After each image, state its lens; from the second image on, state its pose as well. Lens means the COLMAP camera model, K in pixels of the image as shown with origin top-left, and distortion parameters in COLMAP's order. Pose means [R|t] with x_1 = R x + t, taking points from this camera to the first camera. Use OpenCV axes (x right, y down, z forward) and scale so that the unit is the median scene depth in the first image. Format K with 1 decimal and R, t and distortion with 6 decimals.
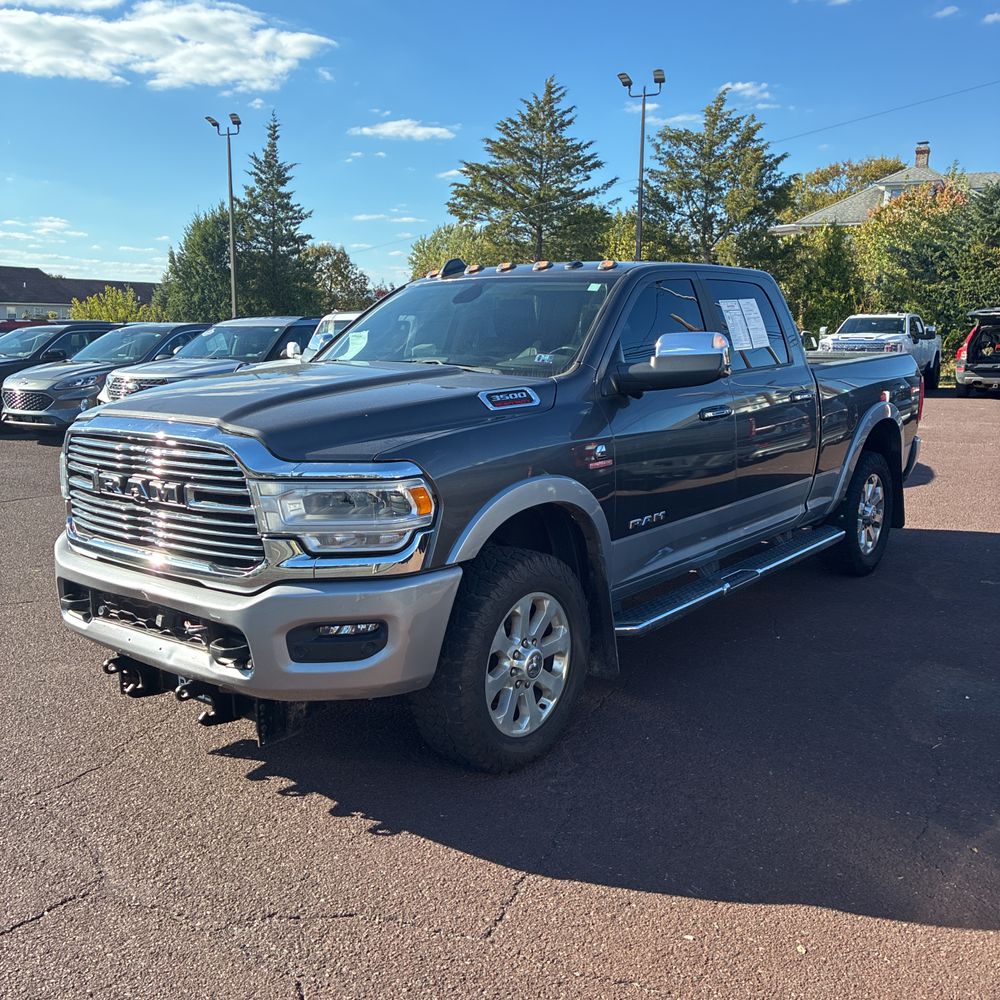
lens RADIAL K [[1026.7, 0, 495.0], [0, 1026.7, 485.0], [0, 0, 1]] dist [0.034471, -0.015997]
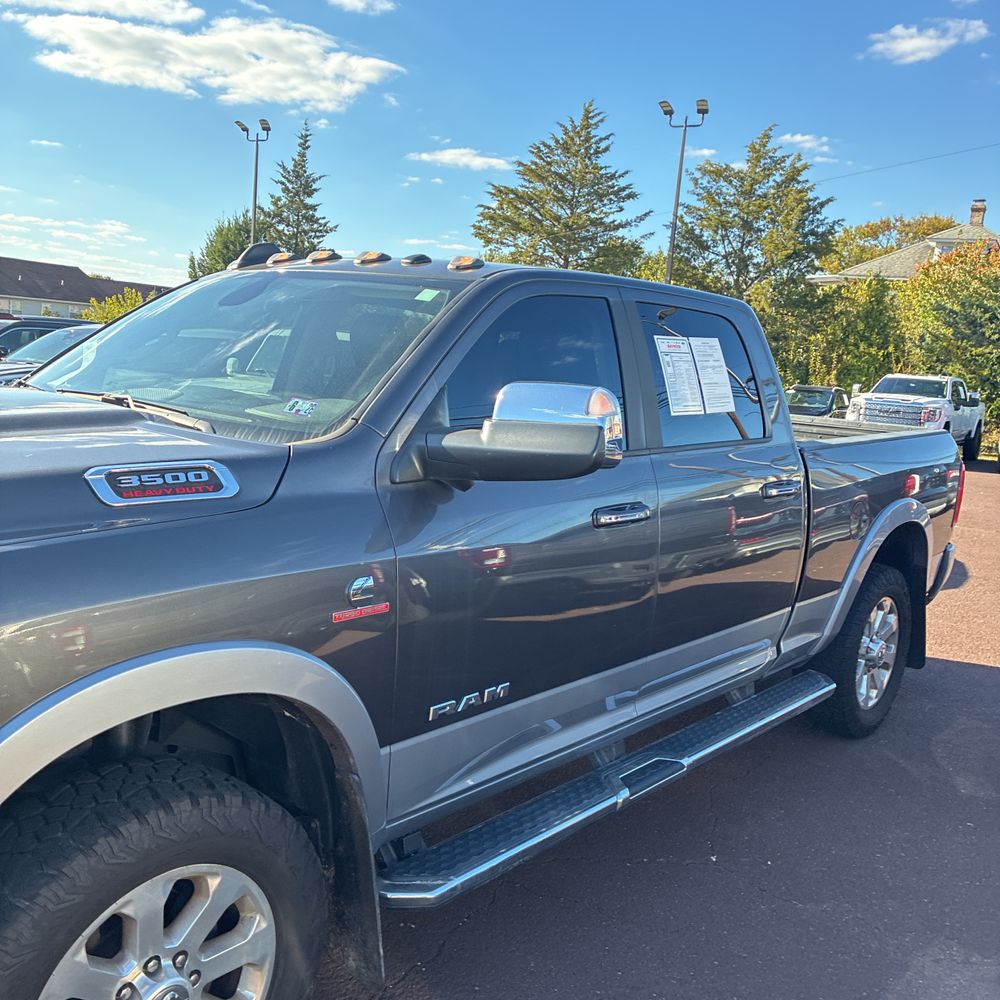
lens RADIAL K [[1021.9, 0, 509.5], [0, 1021.9, 494.4], [0, 0, 1]] dist [0.025651, -0.012487]
pose [[0.996897, 0.076473, -0.018660, 0.025311], [-0.076833, 0.996855, -0.019432, -0.010551], [0.017116, 0.020806, 0.999637, 0.062277]]
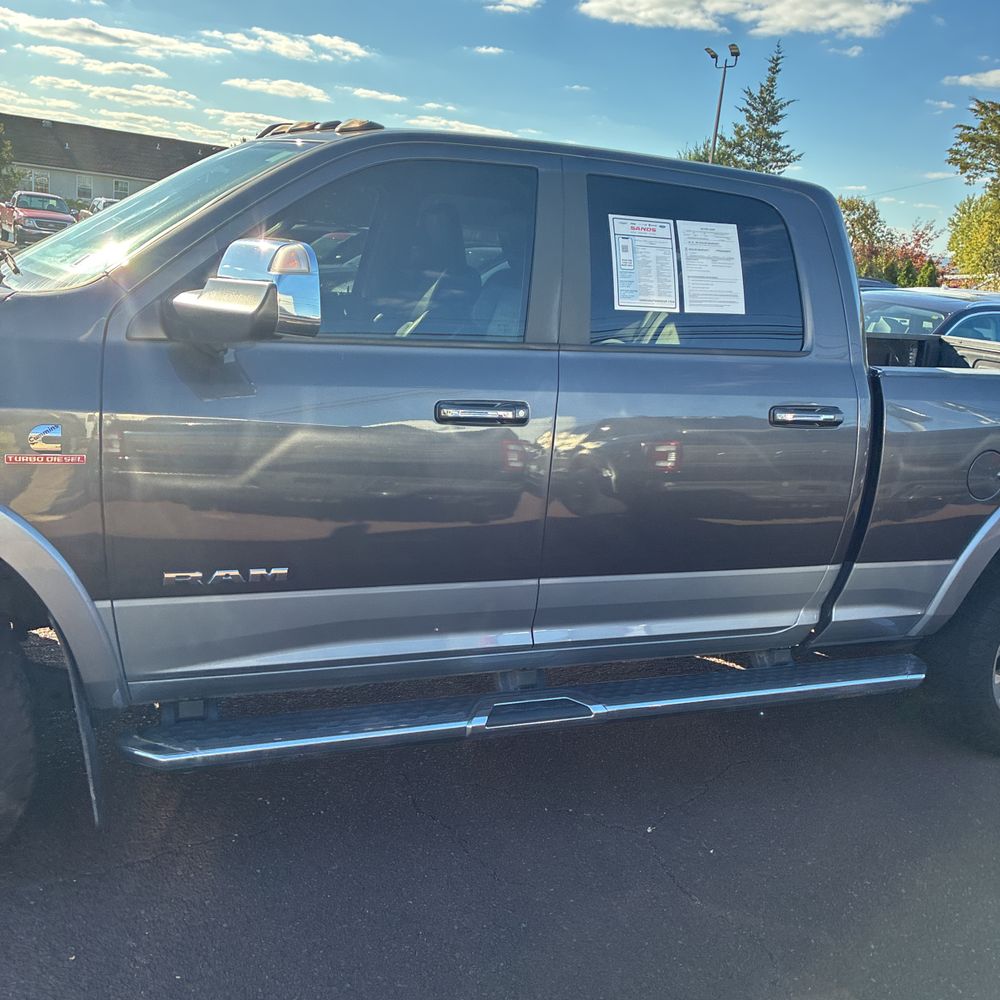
lens RADIAL K [[1027.4, 0, 505.3], [0, 1027.4, 489.0], [0, 0, 1]] dist [0.093887, -0.198496]
pose [[0.870152, 0.192574, -0.453597, 0.085804], [-0.171923, 0.981279, 0.086795, -0.013186], [0.461820, 0.002459, 0.886970, 0.087378]]
